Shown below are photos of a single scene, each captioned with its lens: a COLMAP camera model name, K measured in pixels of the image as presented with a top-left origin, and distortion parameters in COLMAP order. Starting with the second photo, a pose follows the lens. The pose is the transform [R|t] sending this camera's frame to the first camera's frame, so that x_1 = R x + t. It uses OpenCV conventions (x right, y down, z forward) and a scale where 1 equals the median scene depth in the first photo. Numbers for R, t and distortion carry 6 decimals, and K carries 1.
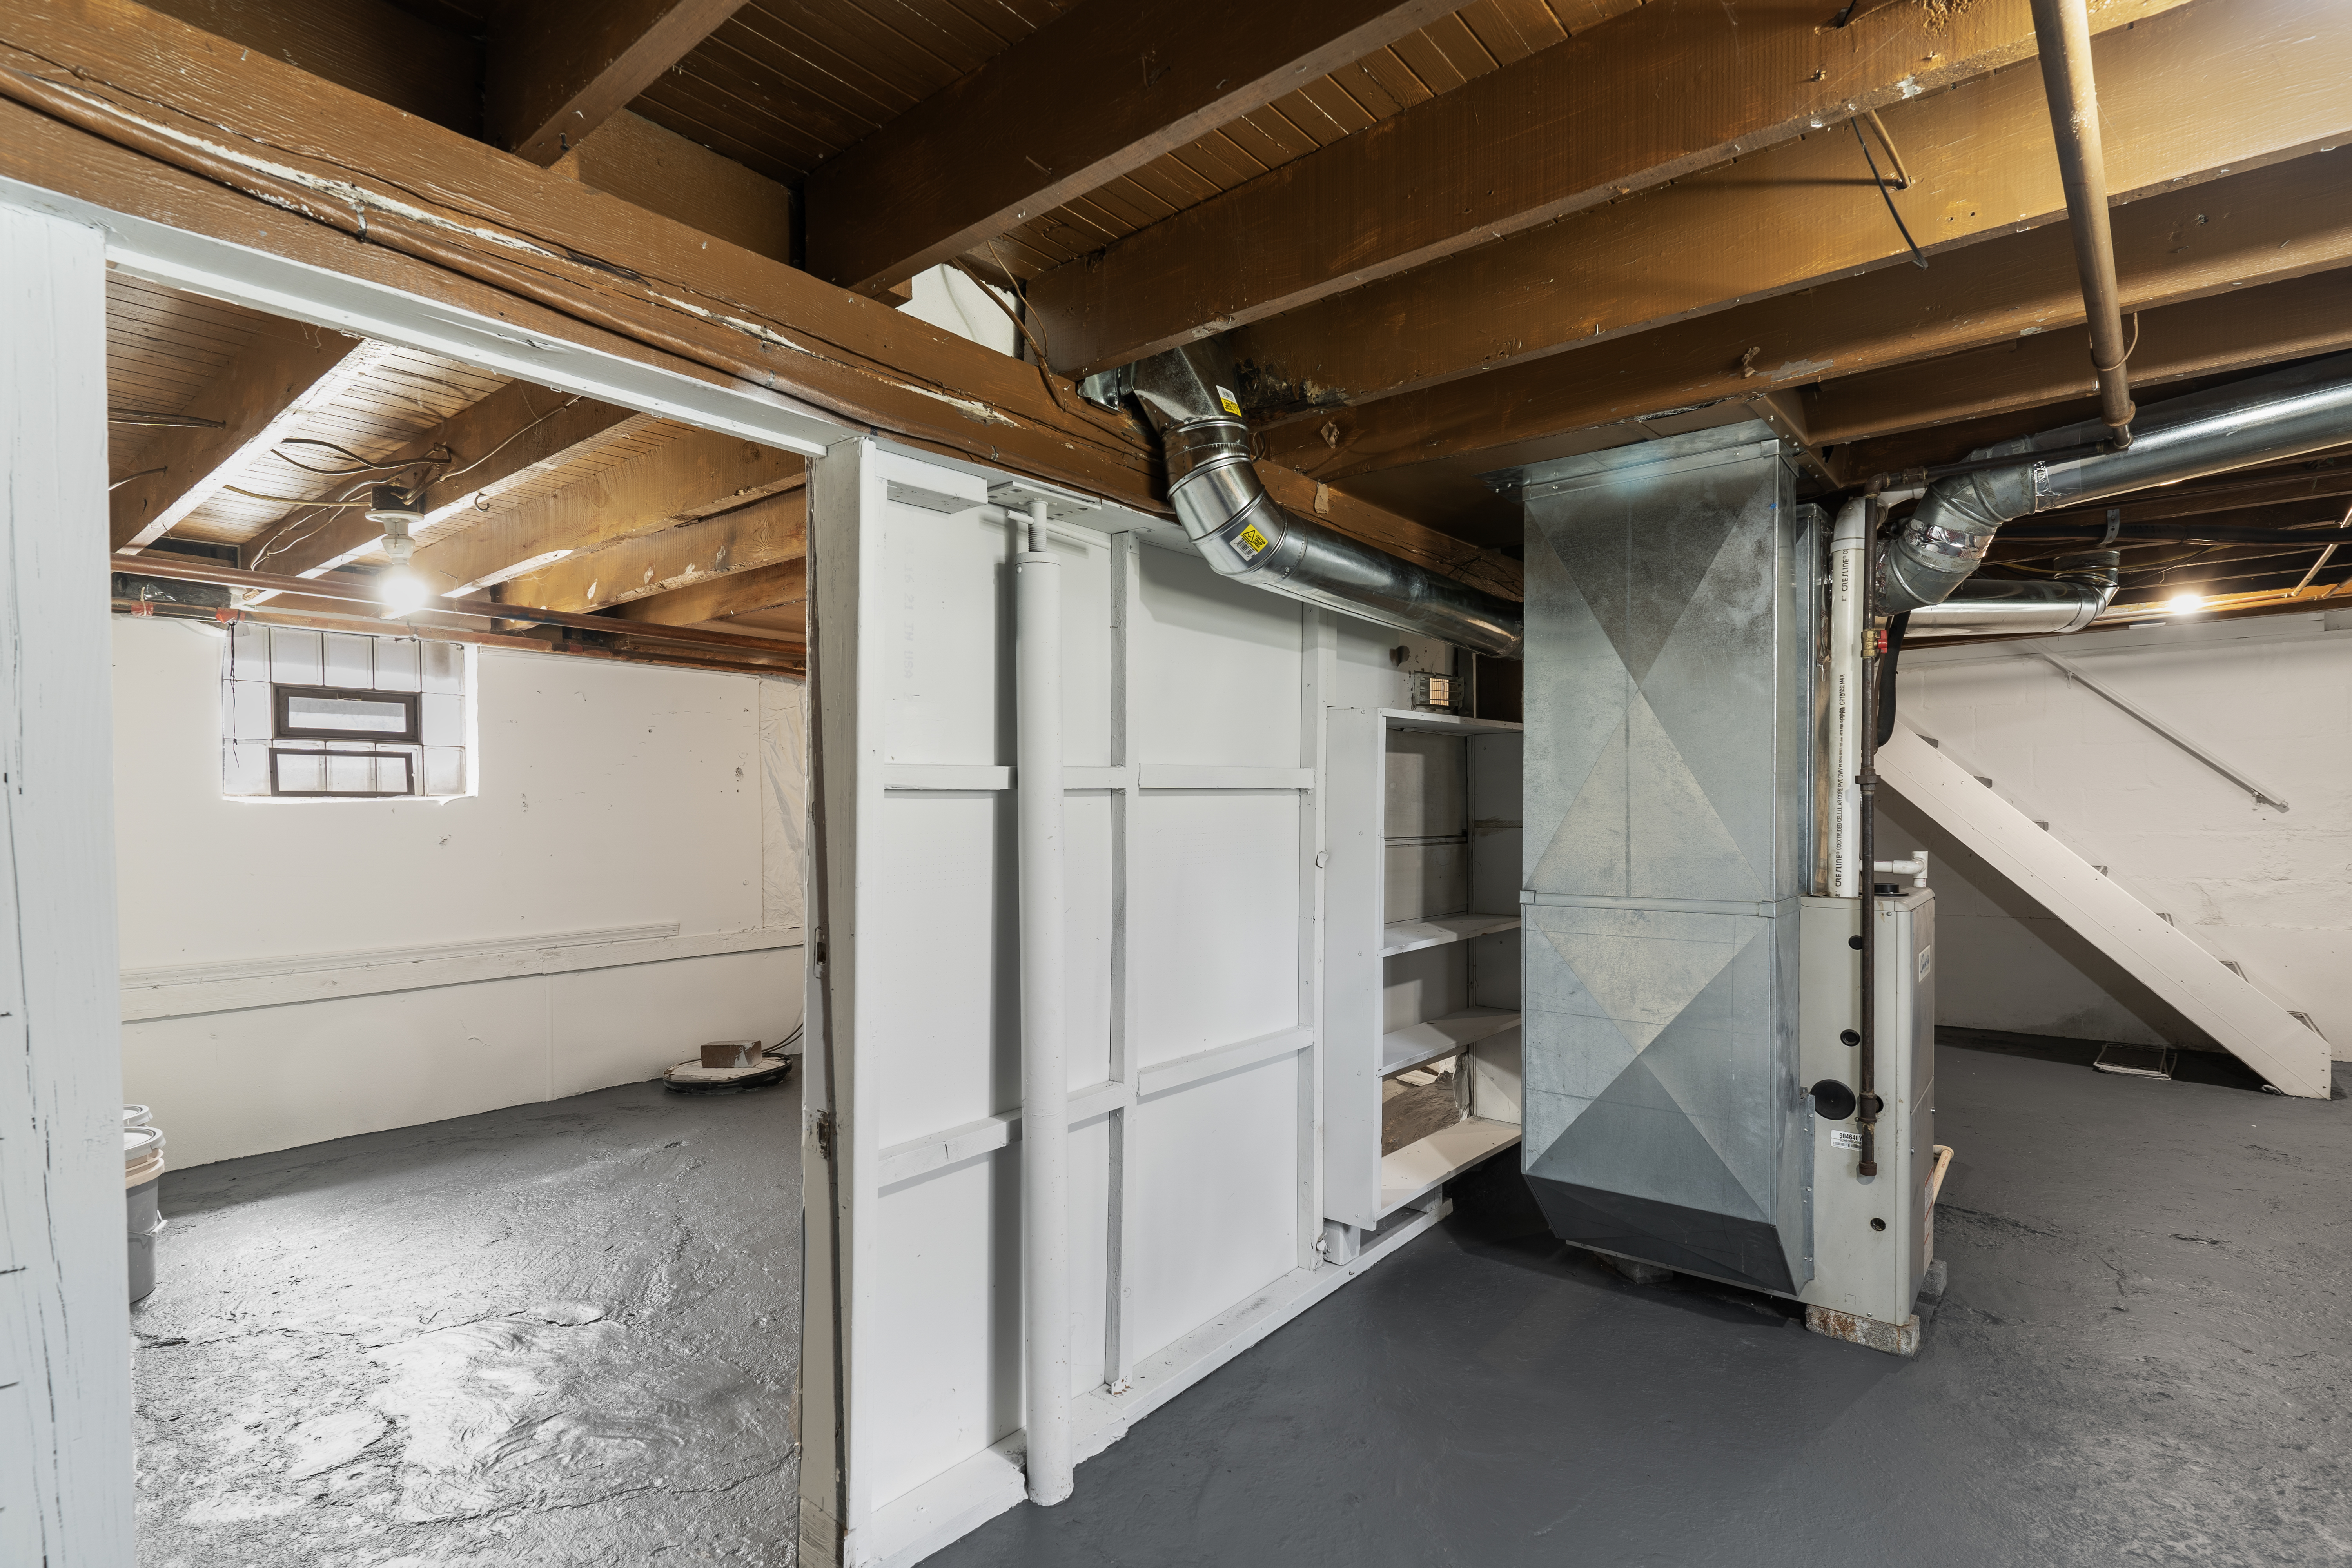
lens RADIAL K [[1135.6, 0, 1213.7], [0, 1135.6, 827.9], [0, 0, 1]] dist [0.005932, -0.000720]
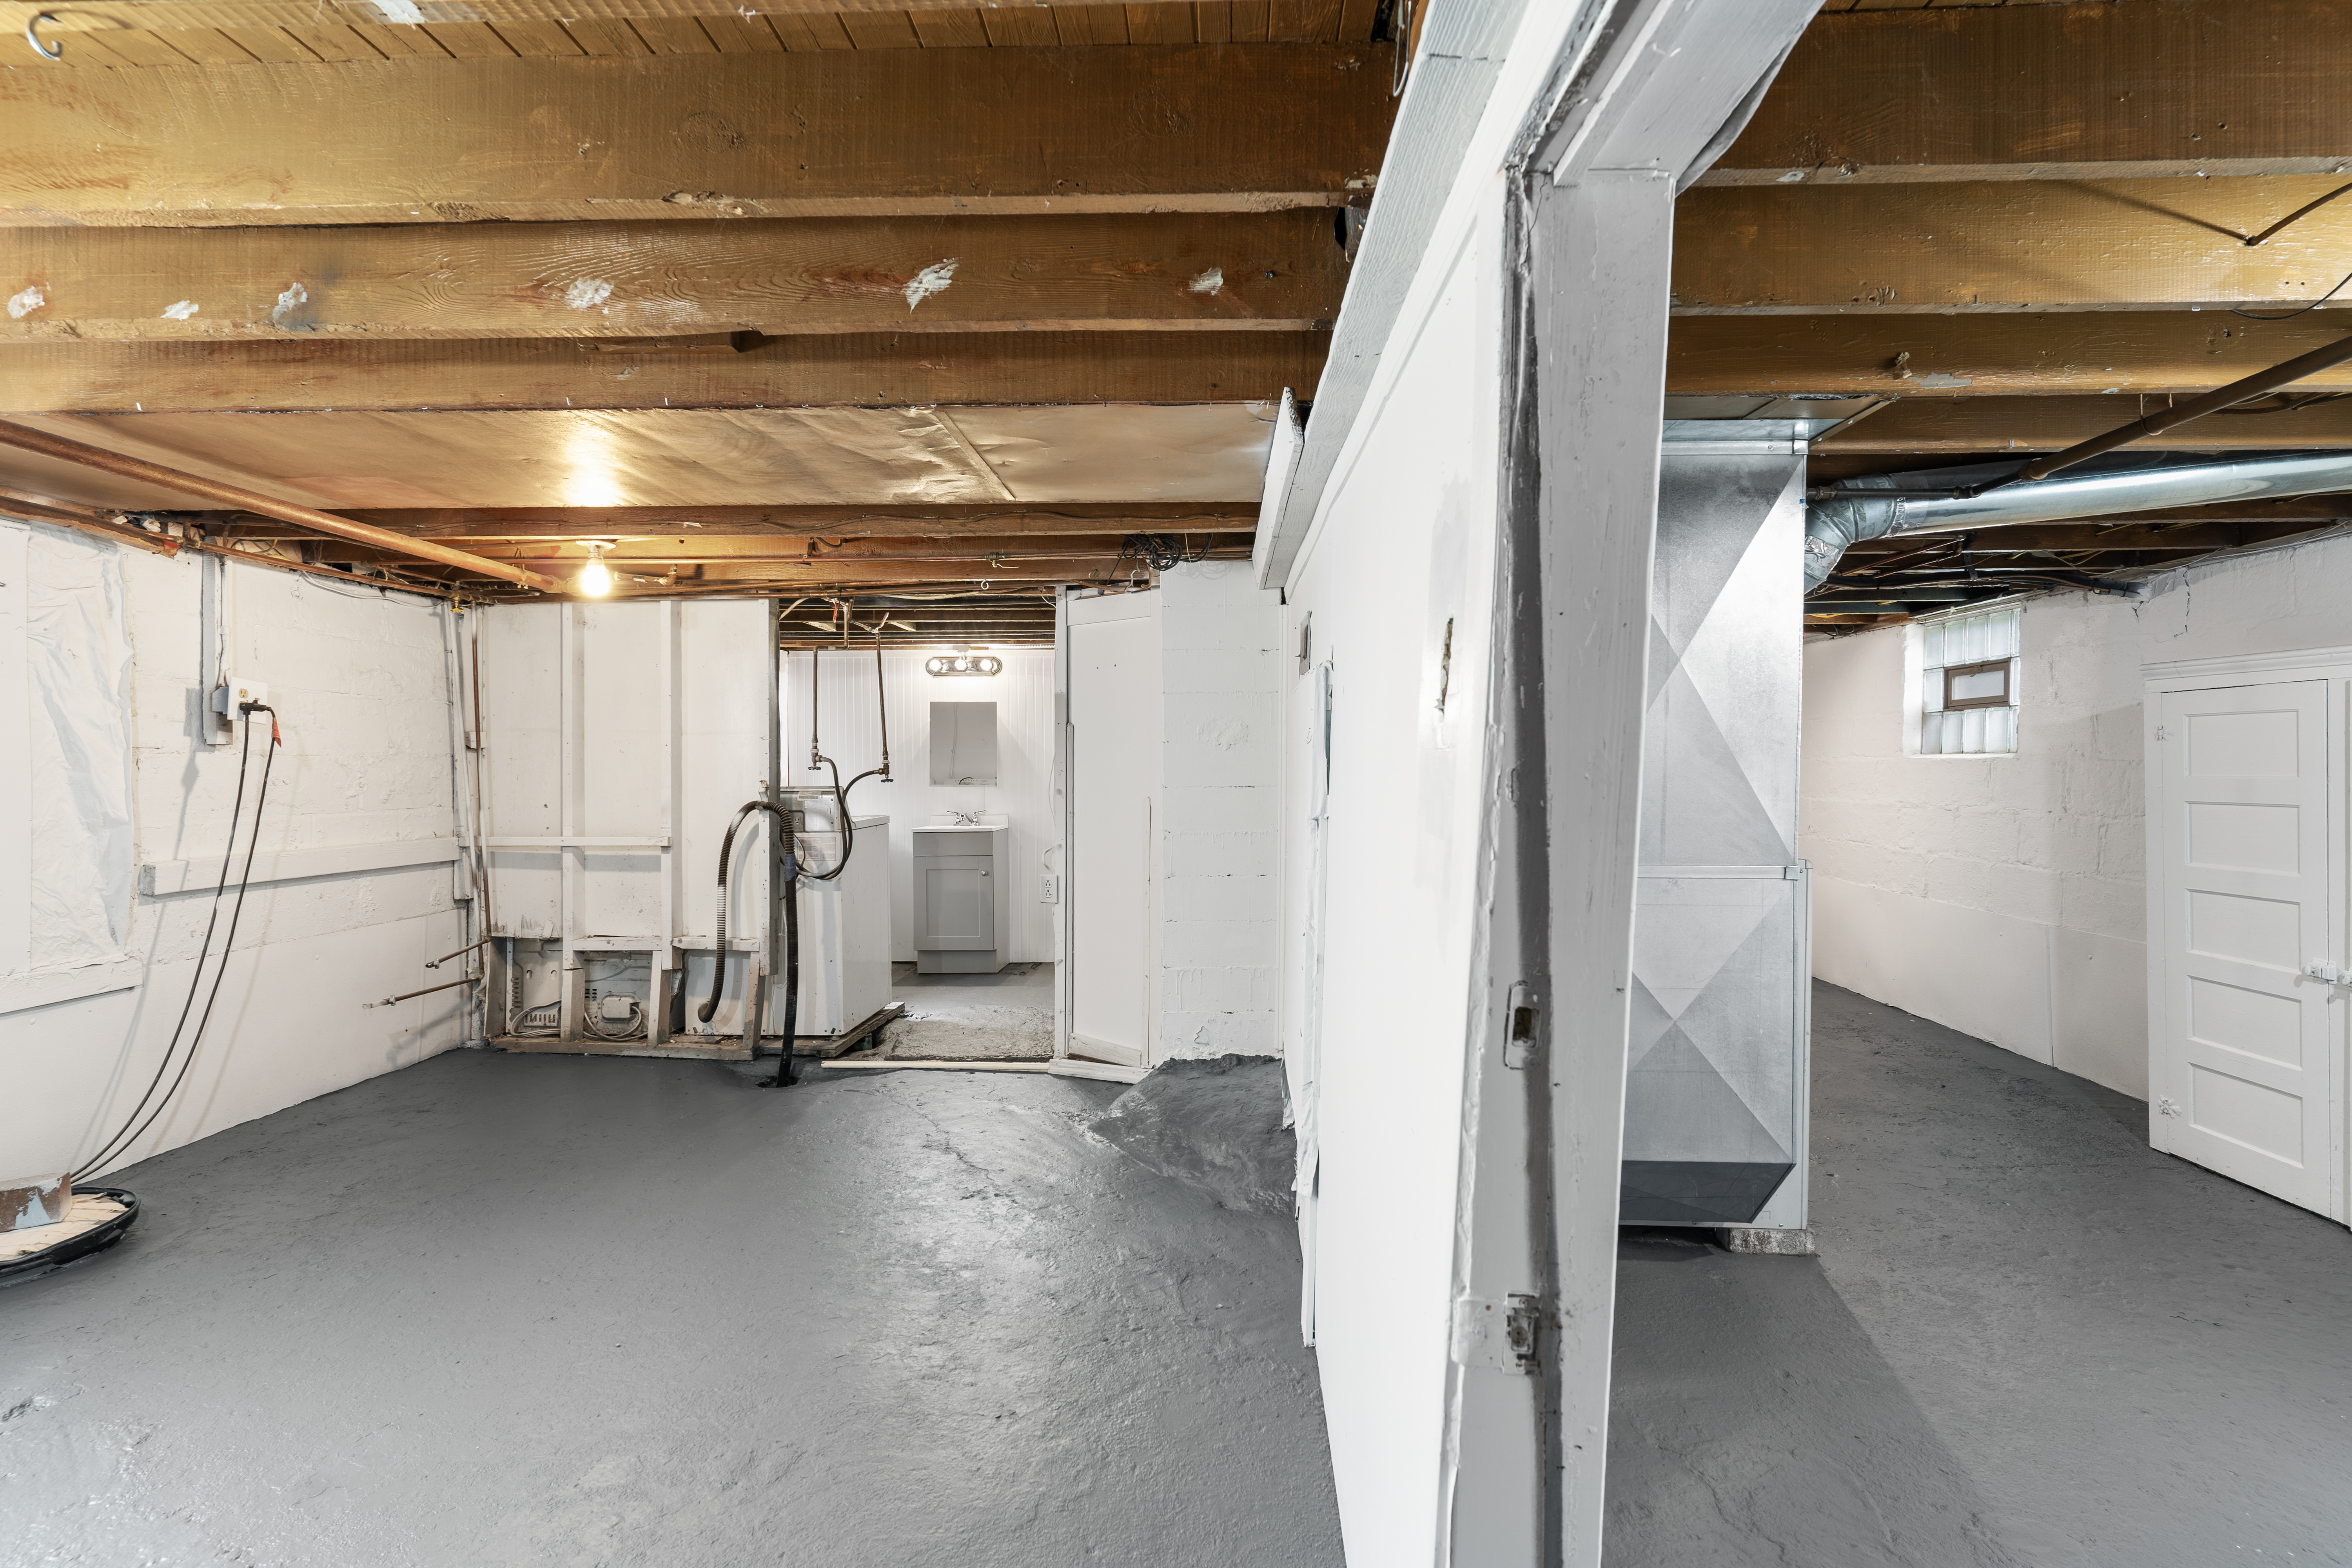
lens RADIAL K [[1135.6, 0, 1173.9], [0, 1135.6, 777.8], [0, 0, 1]] dist [0.005932, -0.000720]
pose [[0.808145, 0.004876, 0.588963, -0.580480], [-0.000621, 0.999972, -0.007427, -0.009182], [-0.588983, 0.005636, 0.808126, 0.436497]]
